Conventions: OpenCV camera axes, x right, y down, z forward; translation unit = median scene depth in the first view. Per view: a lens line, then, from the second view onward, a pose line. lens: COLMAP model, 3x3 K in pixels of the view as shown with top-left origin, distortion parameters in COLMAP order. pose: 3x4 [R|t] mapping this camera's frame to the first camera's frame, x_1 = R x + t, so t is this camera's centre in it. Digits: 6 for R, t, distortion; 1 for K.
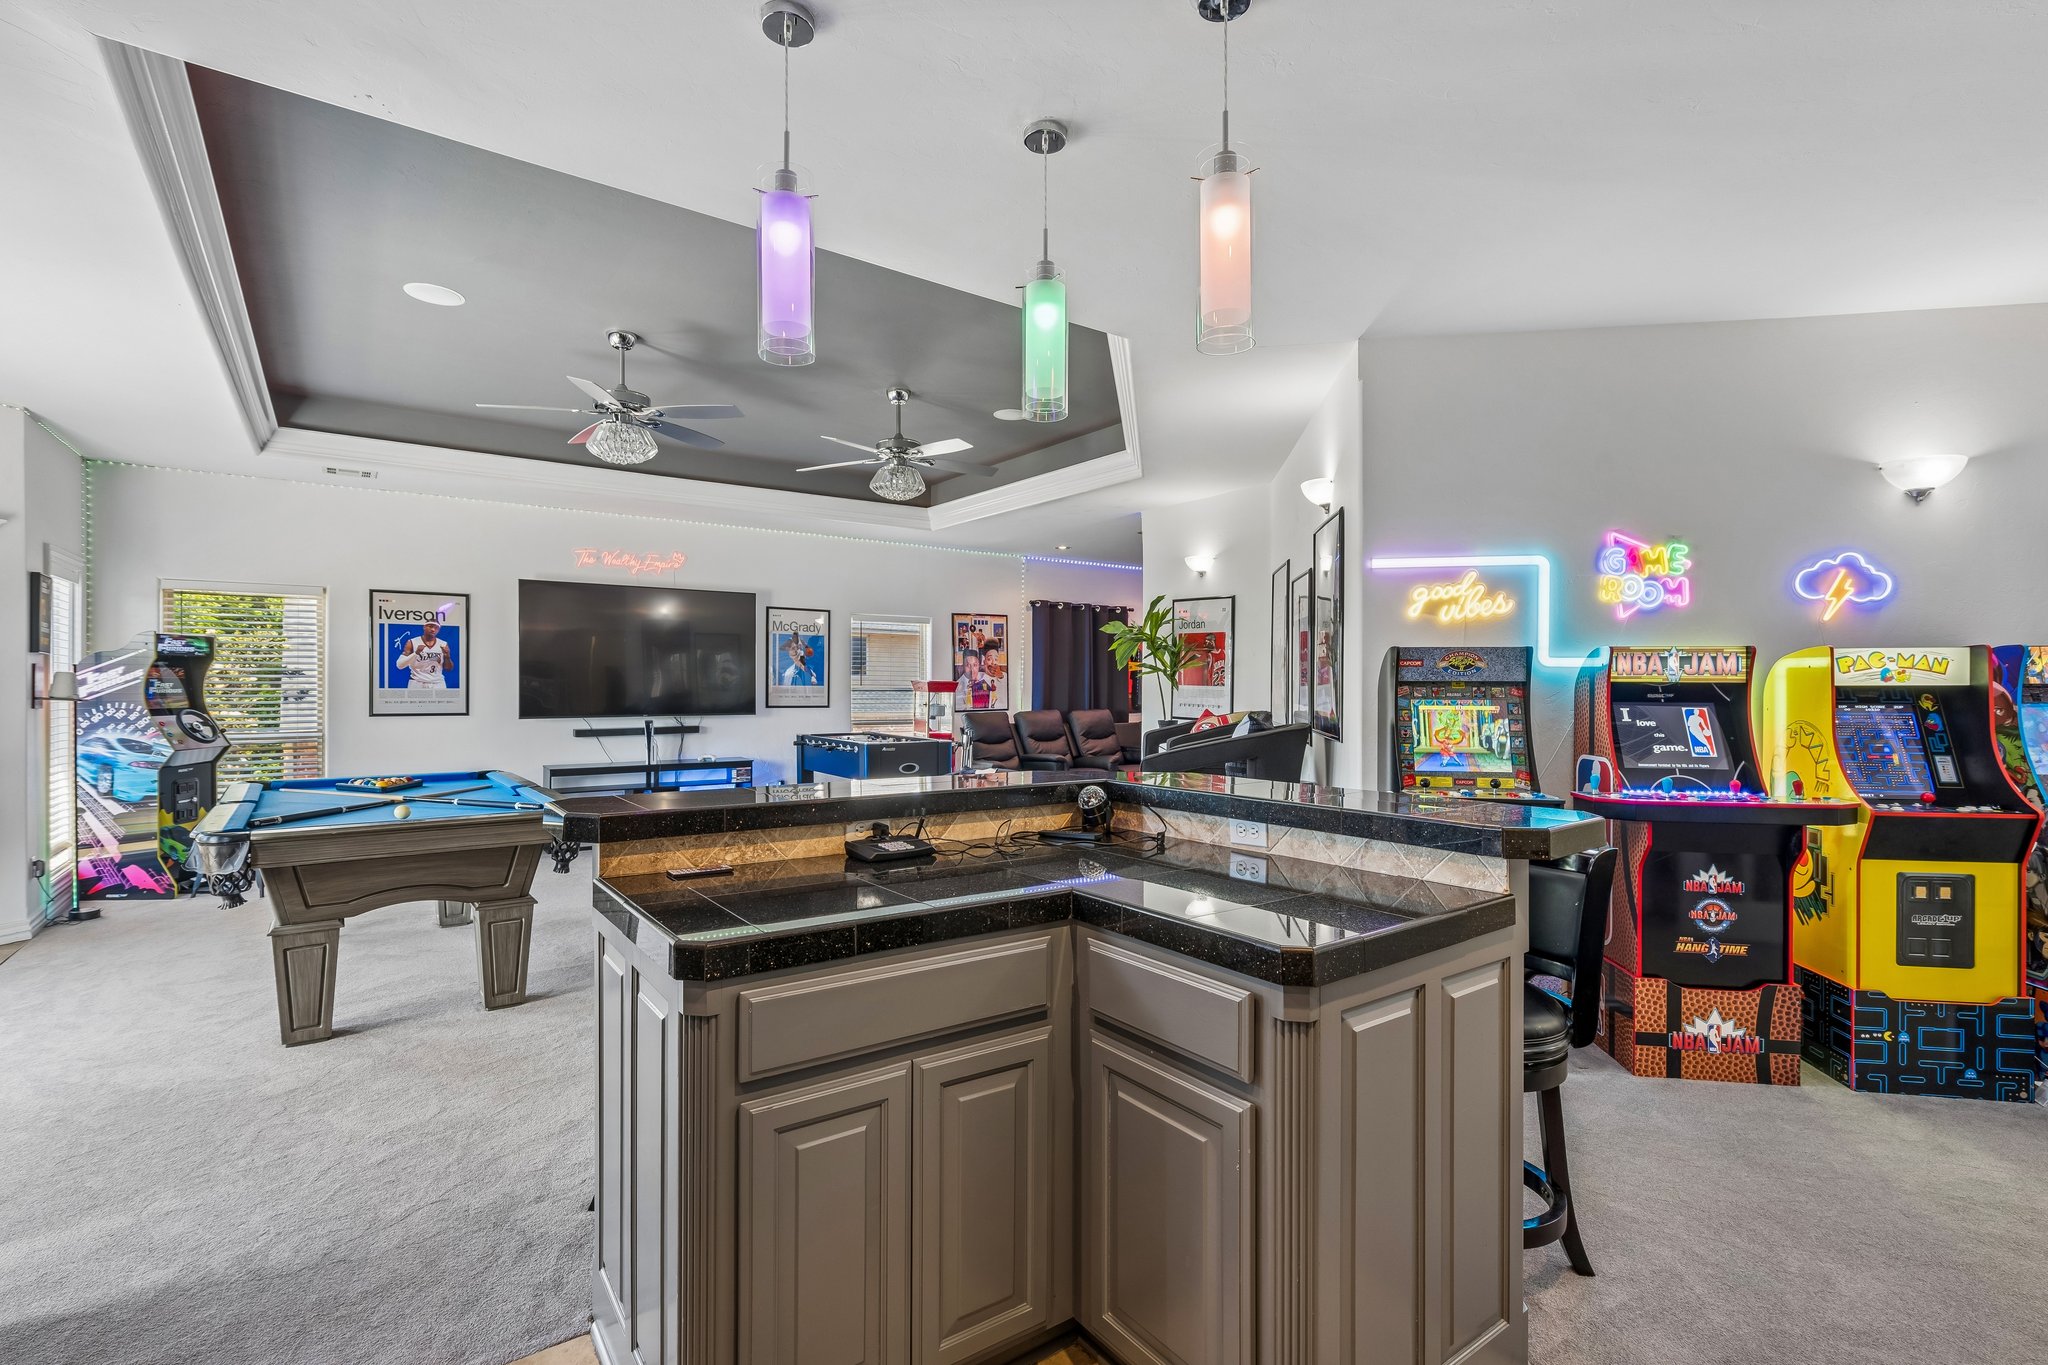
lens RADIAL K [[933.2, 0, 1014.9], [0, 933.2, 693.0], [0, 0, 1]] dist [-0.002619, 0.000143]
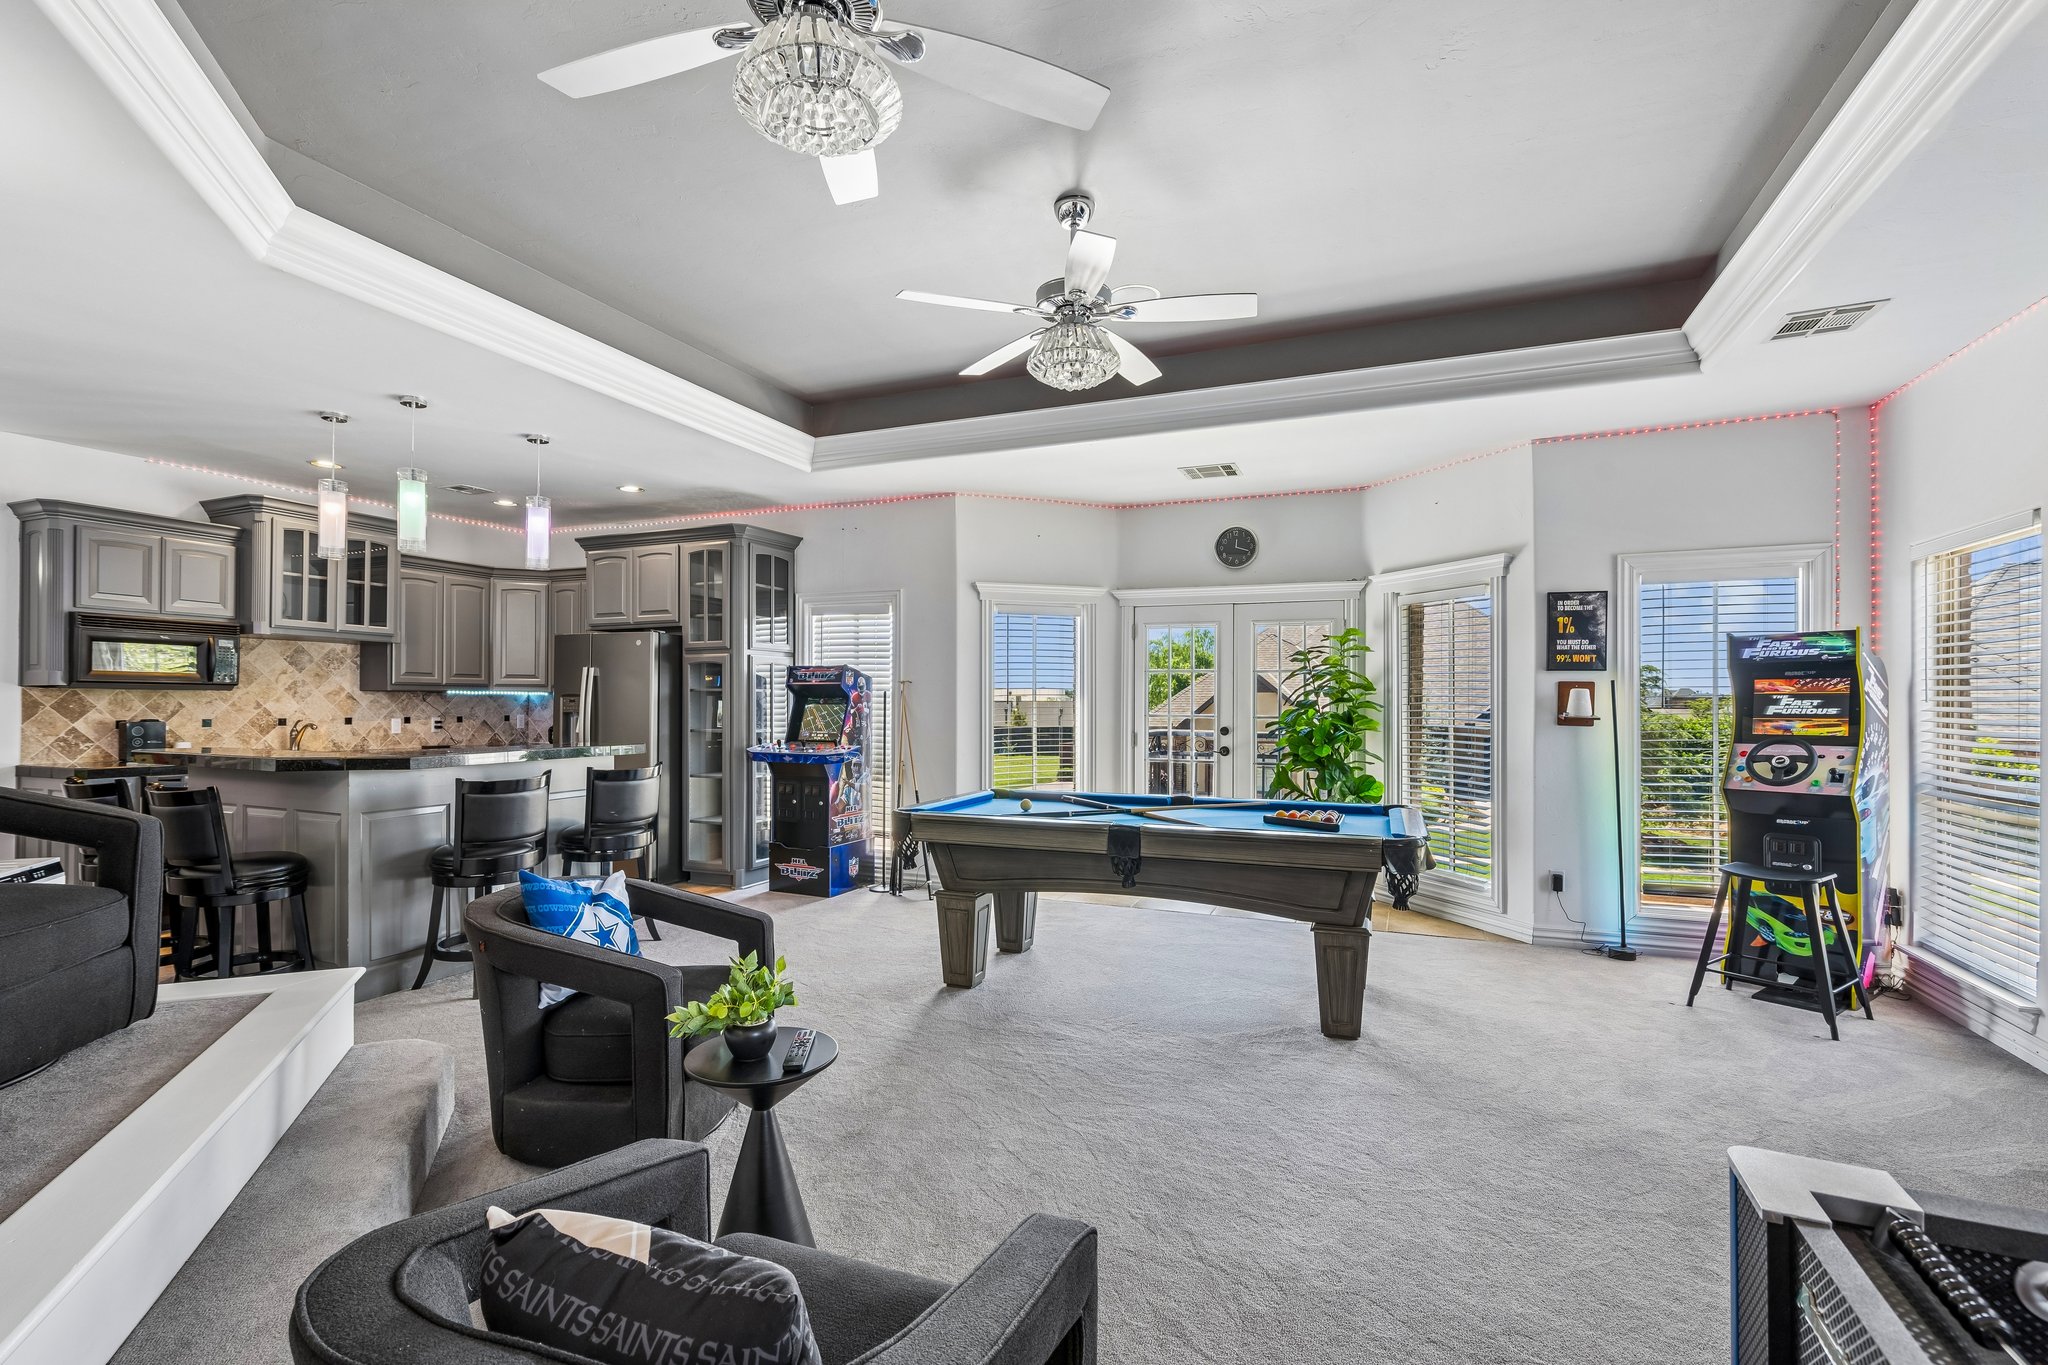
lens RADIAL K [[933.2, 0, 1039.8], [0, 933.2, 698.3], [0, 0, 1]] dist [-0.002619, 0.000143]
pose [[-0.848809, -0.007559, -0.528645, -0.015955], [-0.007508, 0.999969, -0.002243, -0.005082], [0.528646, 0.002065, -0.848840, 1.113293]]
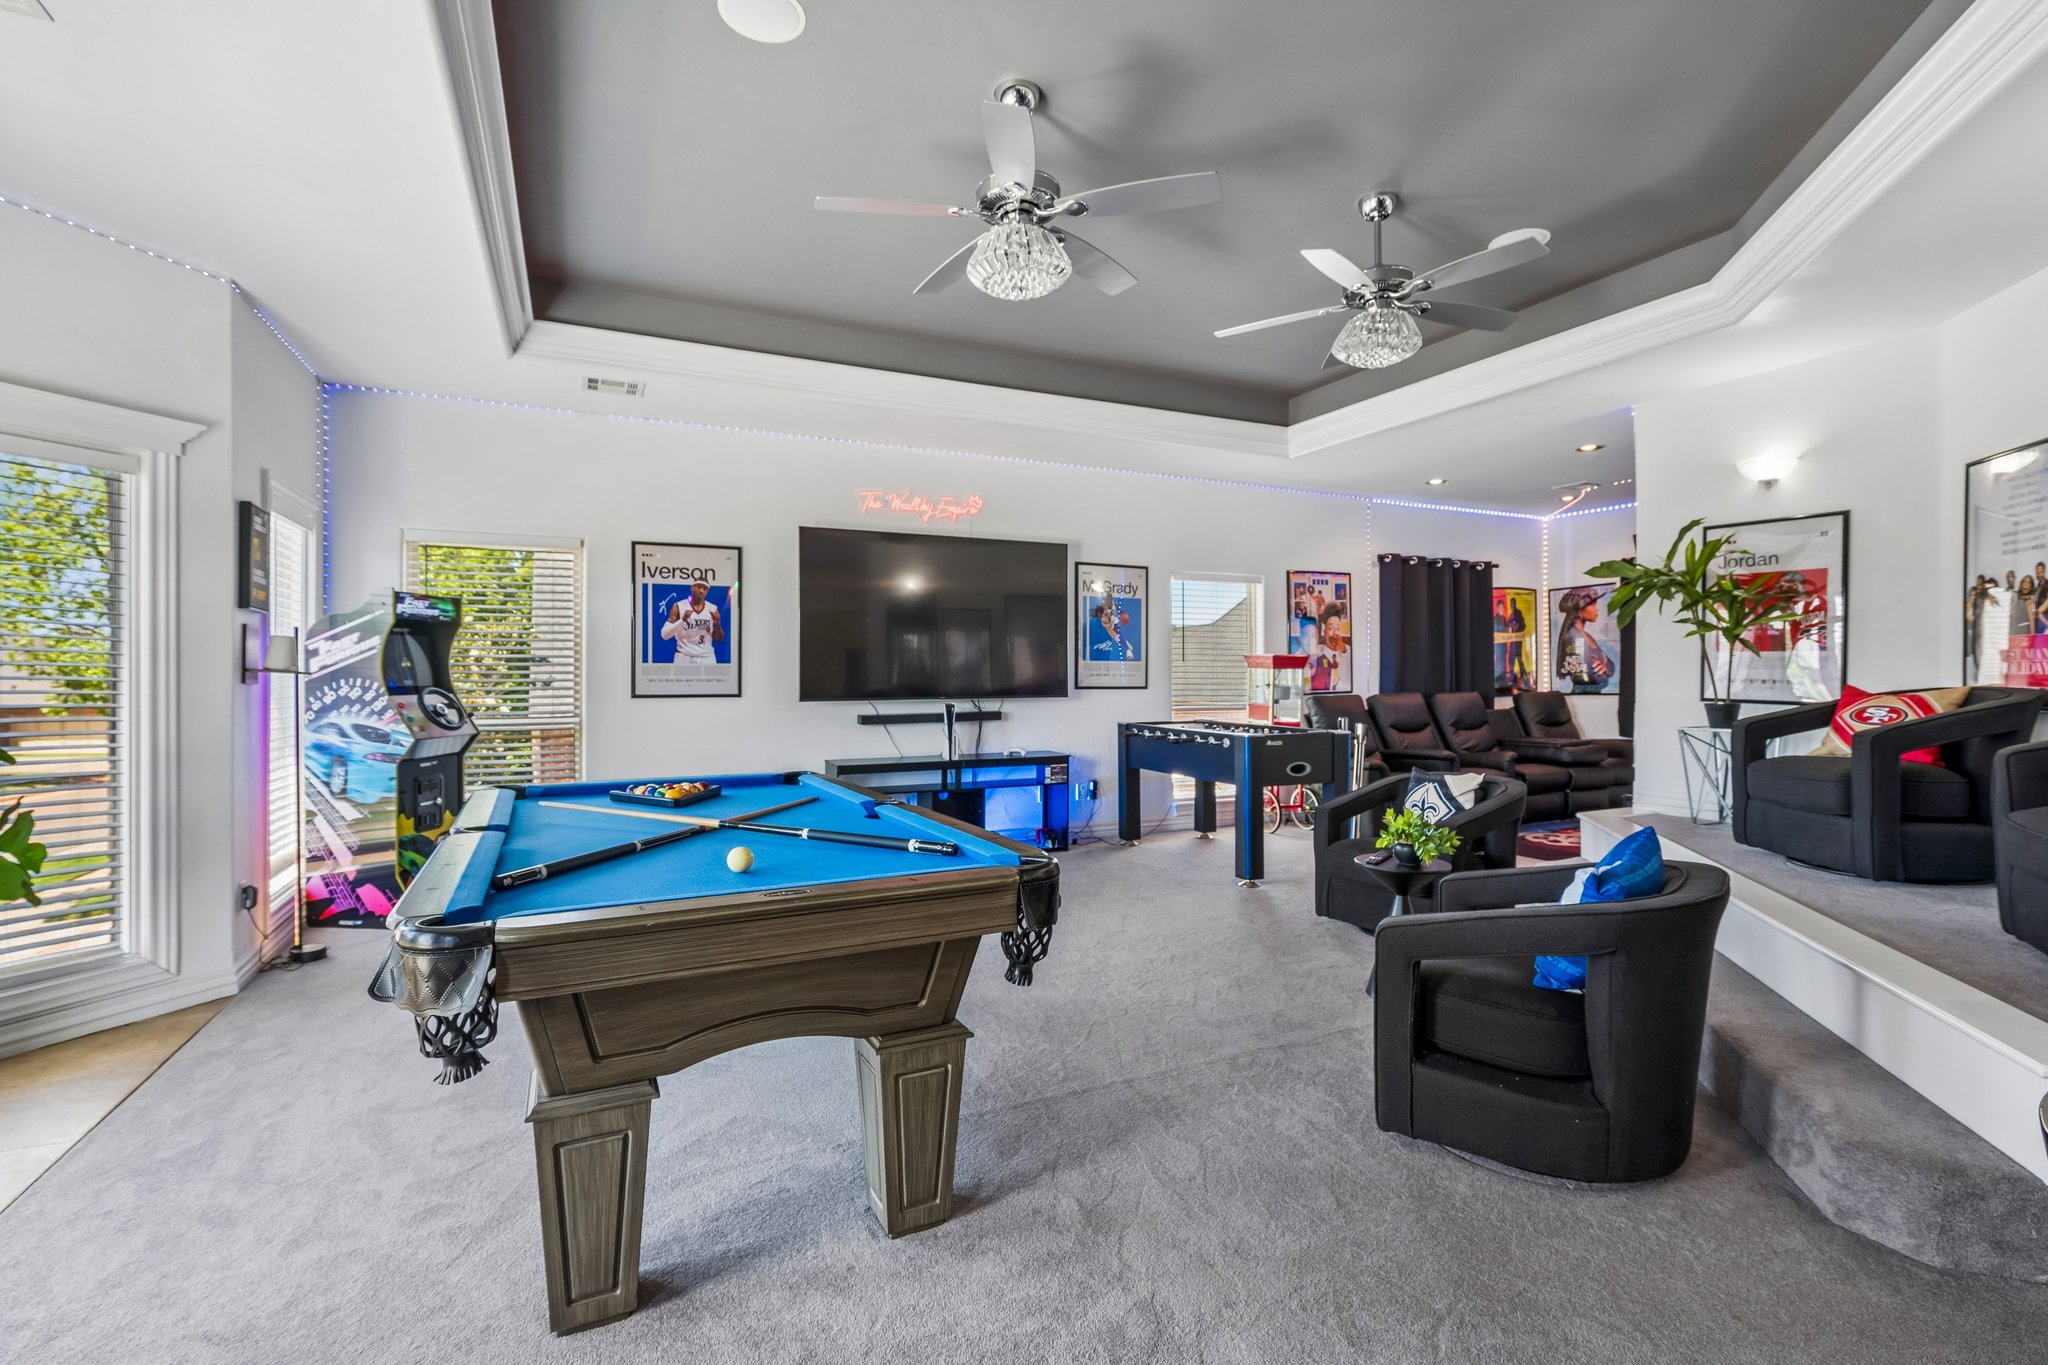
lens RADIAL K [[933.2, 0, 1023.4], [0, 933.2, 673.9], [0, 0, 1]] dist [-0.002619, 0.000143]
pose [[0.984088, -0.004529, -0.177623, -0.212059], [0.003050, 0.999958, -0.008602, 0.012128], [0.177655, 0.007924, 0.984061, 0.261003]]
